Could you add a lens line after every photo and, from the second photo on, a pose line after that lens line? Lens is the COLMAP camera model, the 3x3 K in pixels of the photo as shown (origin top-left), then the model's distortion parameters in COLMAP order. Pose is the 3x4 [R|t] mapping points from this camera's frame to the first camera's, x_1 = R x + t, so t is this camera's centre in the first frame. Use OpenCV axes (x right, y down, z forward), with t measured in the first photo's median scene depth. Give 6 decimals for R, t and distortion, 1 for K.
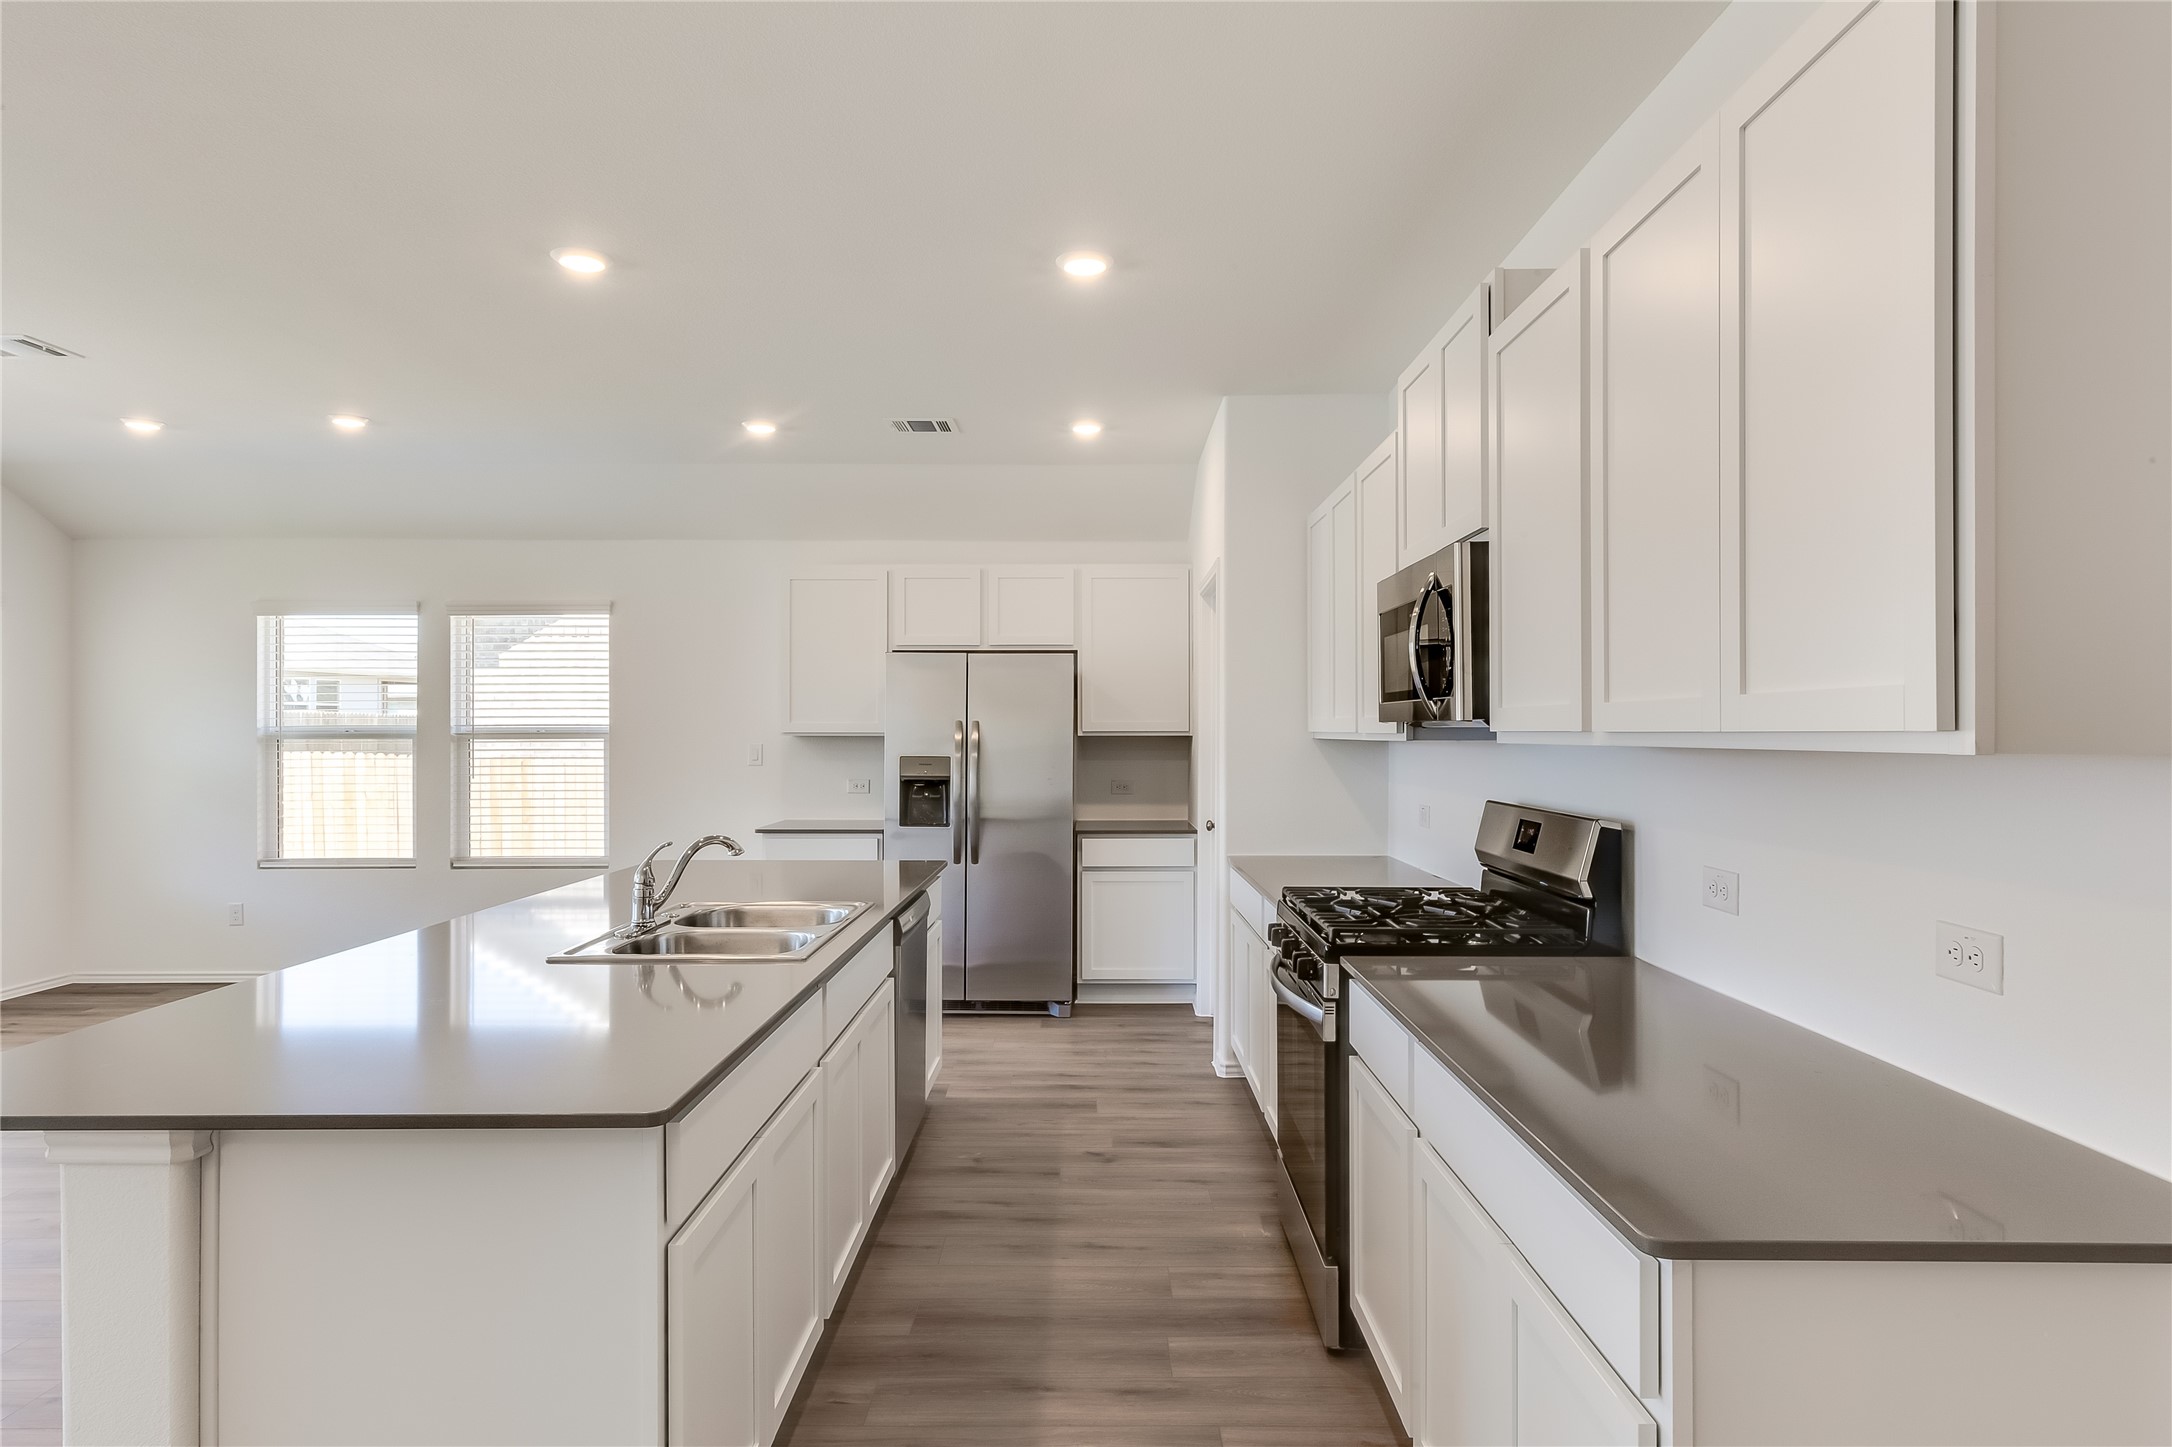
lens RADIAL K [[1203.4, 0, 1086.0], [0, 1203.4, 723.5], [0, 0, 1]] dist [0.000687, 0.000359]
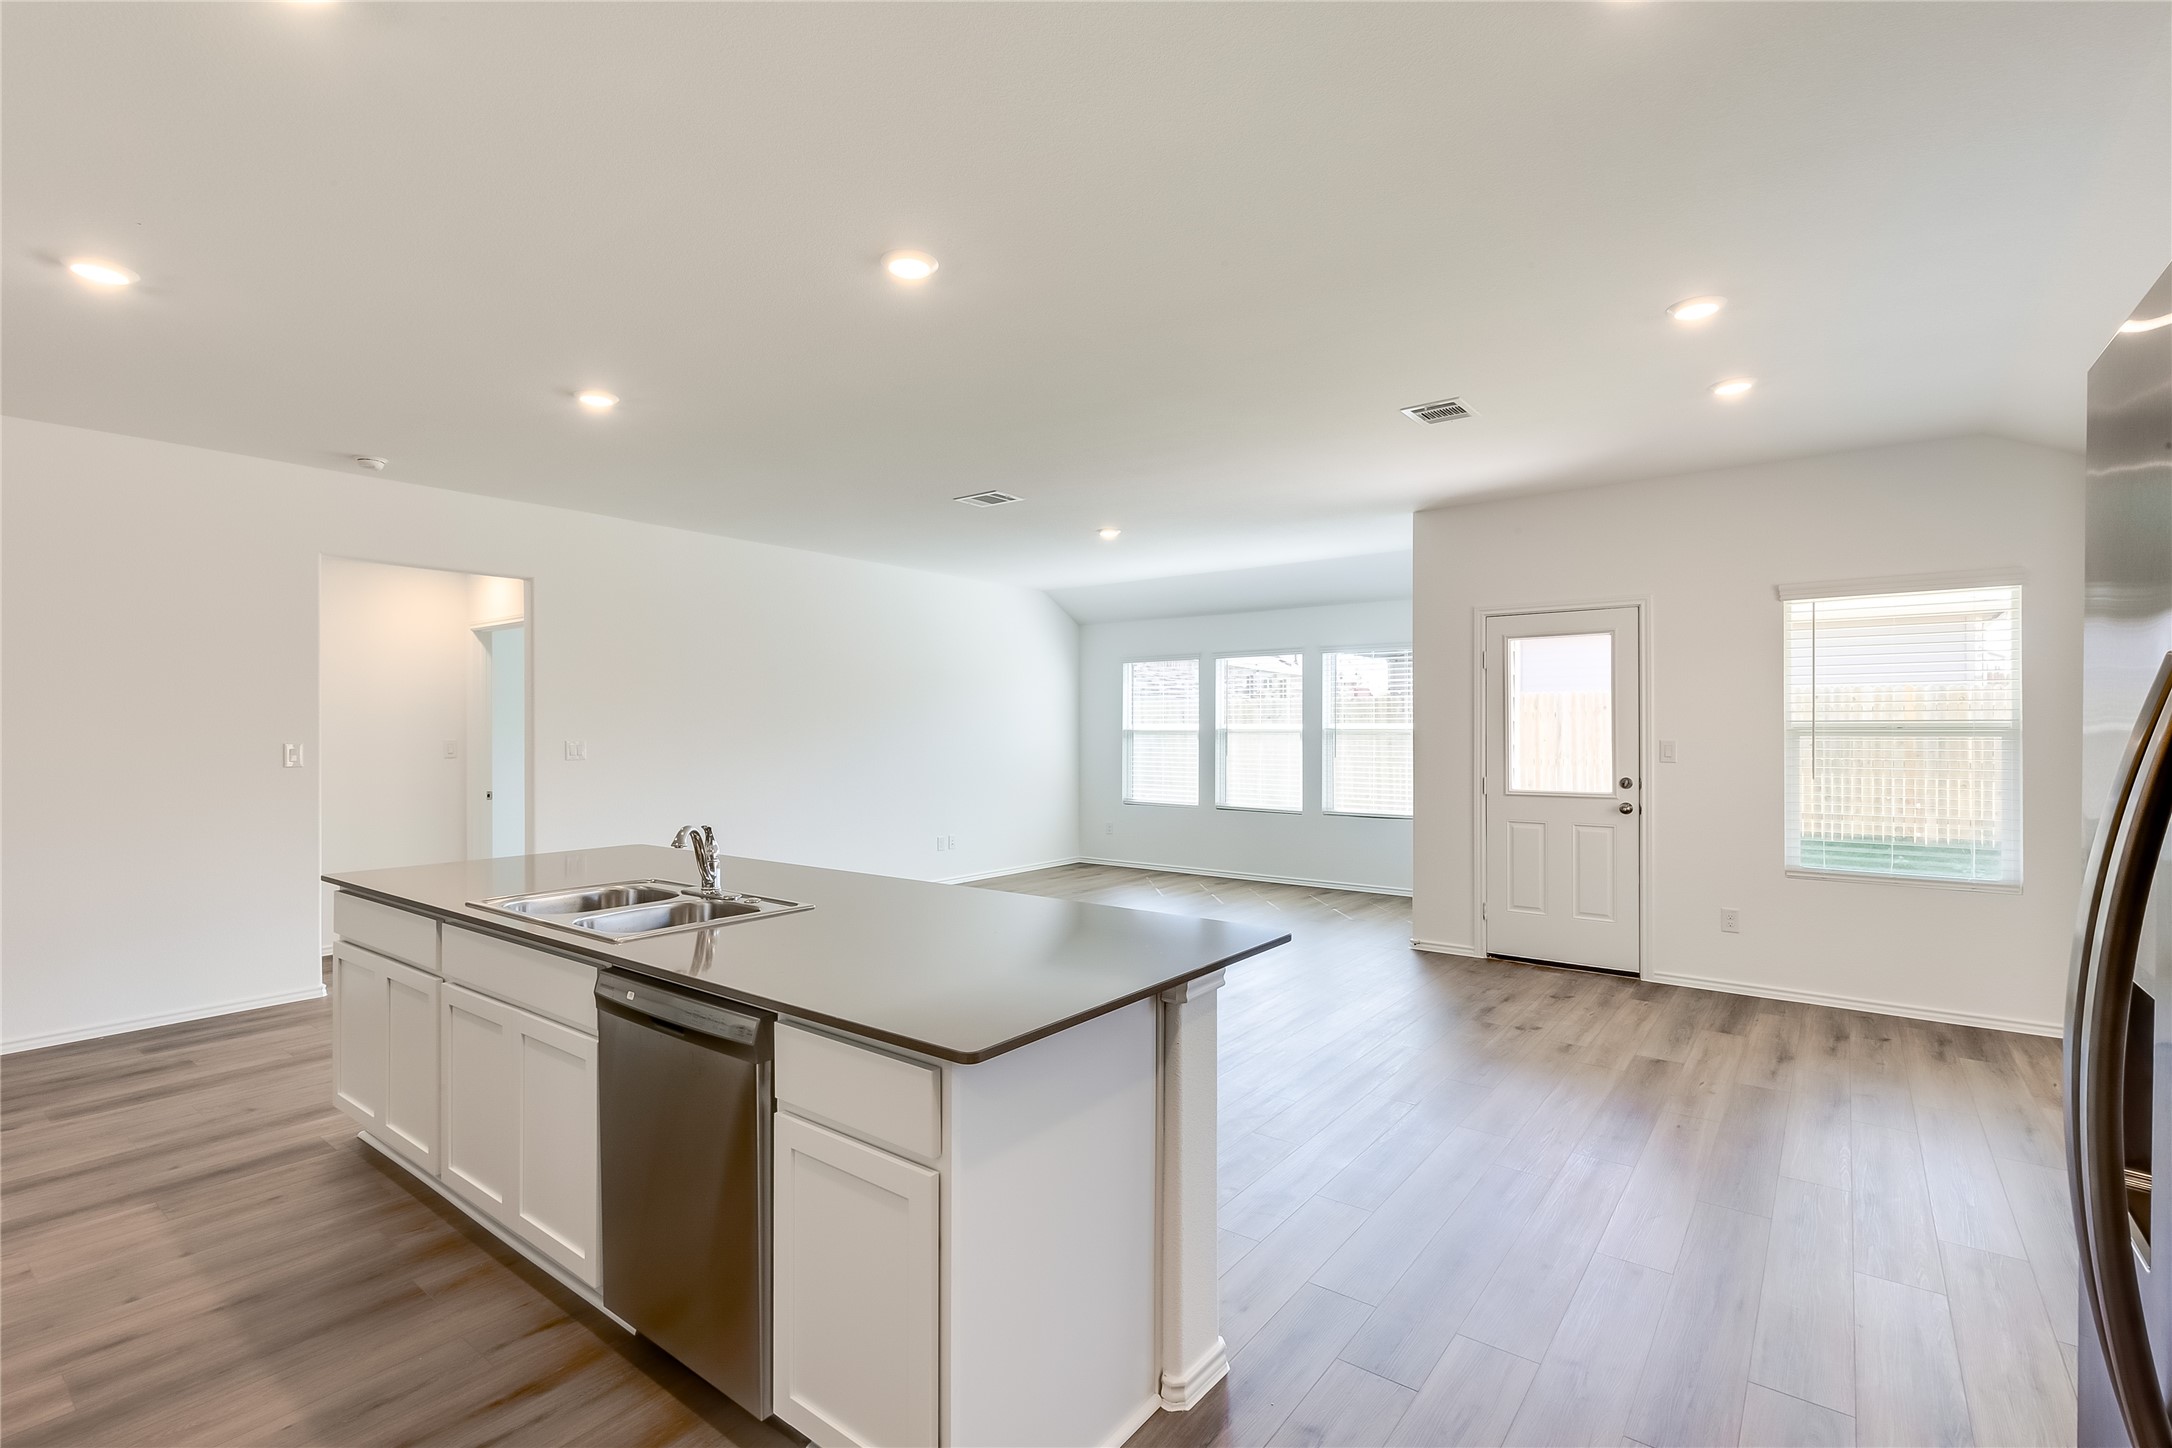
lens RADIAL K [[970.9, 0, 1086.0], [0, 970.9, 724.0], [0, 0, 1]] dist [0.002190, 0.000639]
pose [[-0.599451, 0.000394, -0.800412, 0.078834], [0.007575, 0.999958, -0.005181, 0.003979], [0.800376, -0.009168, -0.599428, 0.815377]]
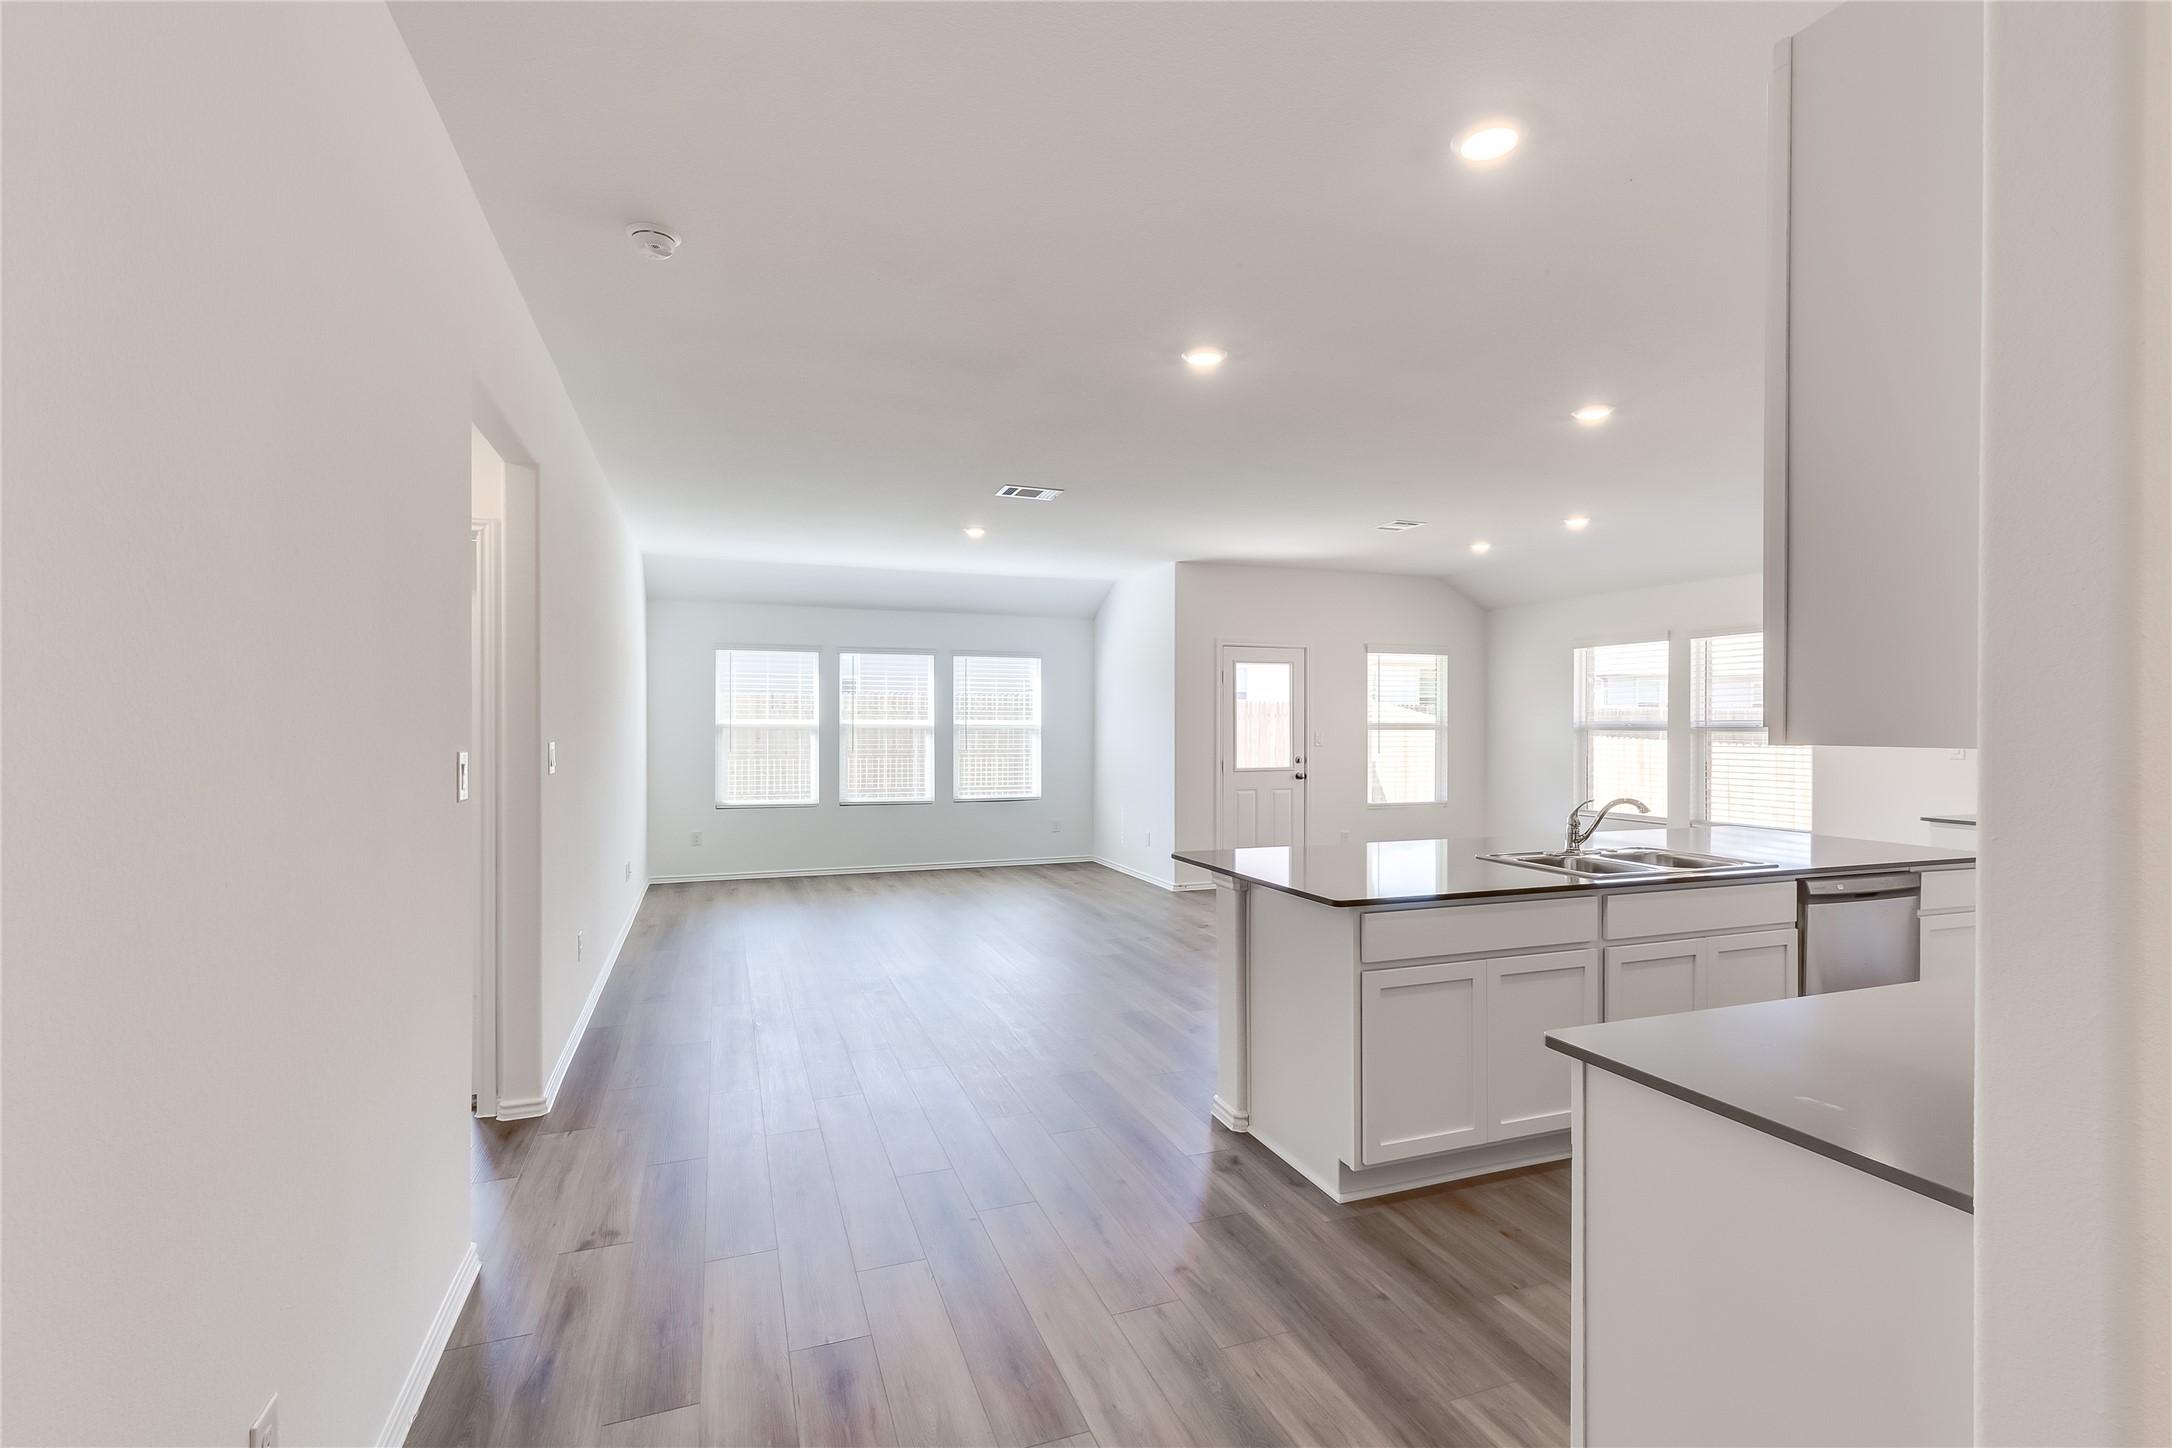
lens RADIAL K [[970.9, 0, 1086.0], [0, 970.9, 724.0], [0, 0, 1]] dist [0.002190, 0.000639]
pose [[0.345181, 0.004061, -0.938527, 0.256957], [0.001668, 0.999986, 0.004940, -0.001580], [0.938535, -0.003271, 0.345169, -0.007353]]
